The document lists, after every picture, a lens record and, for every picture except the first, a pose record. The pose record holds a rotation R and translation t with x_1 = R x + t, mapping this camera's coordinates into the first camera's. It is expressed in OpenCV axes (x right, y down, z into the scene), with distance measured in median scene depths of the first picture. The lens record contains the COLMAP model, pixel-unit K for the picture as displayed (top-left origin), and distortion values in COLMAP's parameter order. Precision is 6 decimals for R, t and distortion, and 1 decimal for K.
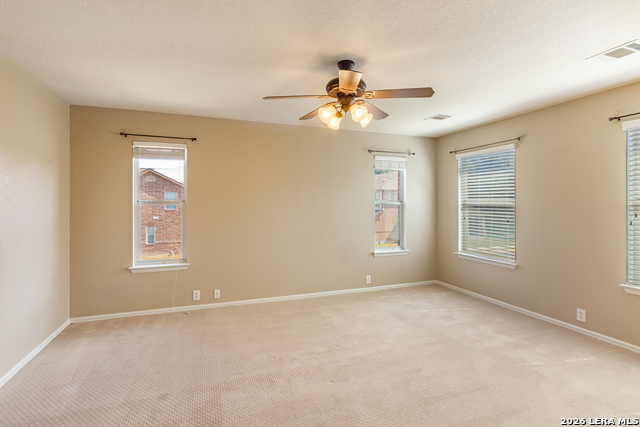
lens RADIAL K [[299.7, 0, 316.1], [0, 299.7, 203.5], [0, 0, 1]] dist [-0.000404, -0.000285]
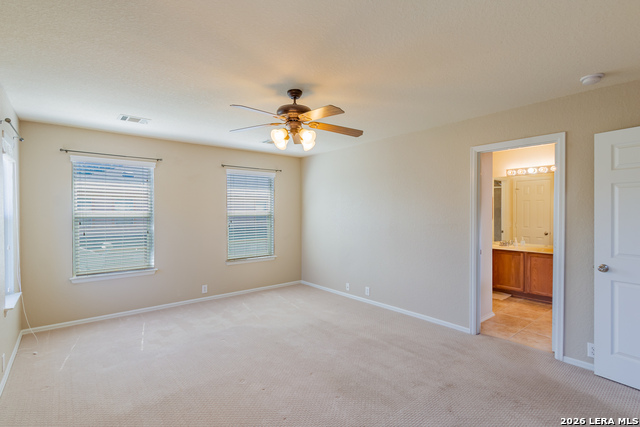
lens RADIAL K [[302.3, 0, 314.8], [0, 302.3, 212.5], [0, 0, 1]] dist [-0.001374, -0.000490]
pose [[-0.320470, 0.003757, 0.947251, -0.636029], [0.001063, 0.999993, -0.003606, -0.007531], [-0.947258, -0.000149, -0.320472, 0.826084]]
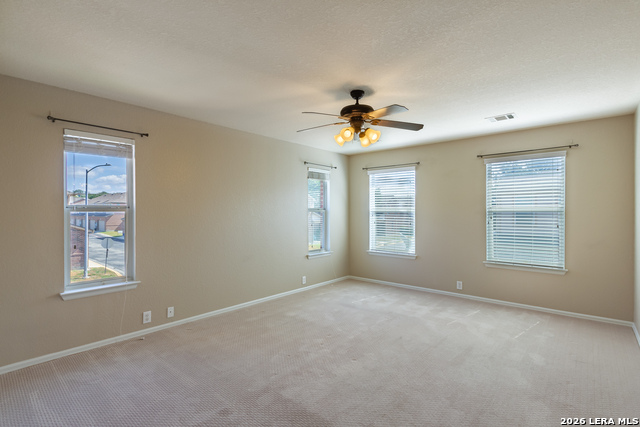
lens RADIAL K [[302.3, 0, 314.8], [0, 302.3, 212.5], [0, 0, 1]] dist [-0.001374, -0.000490]
pose [[0.881644, -0.002004, 0.471911, -0.395347], [0.000522, 0.999995, 0.003272, 0.004246], [-0.471915, -0.002638, 0.881640, 0.011886]]
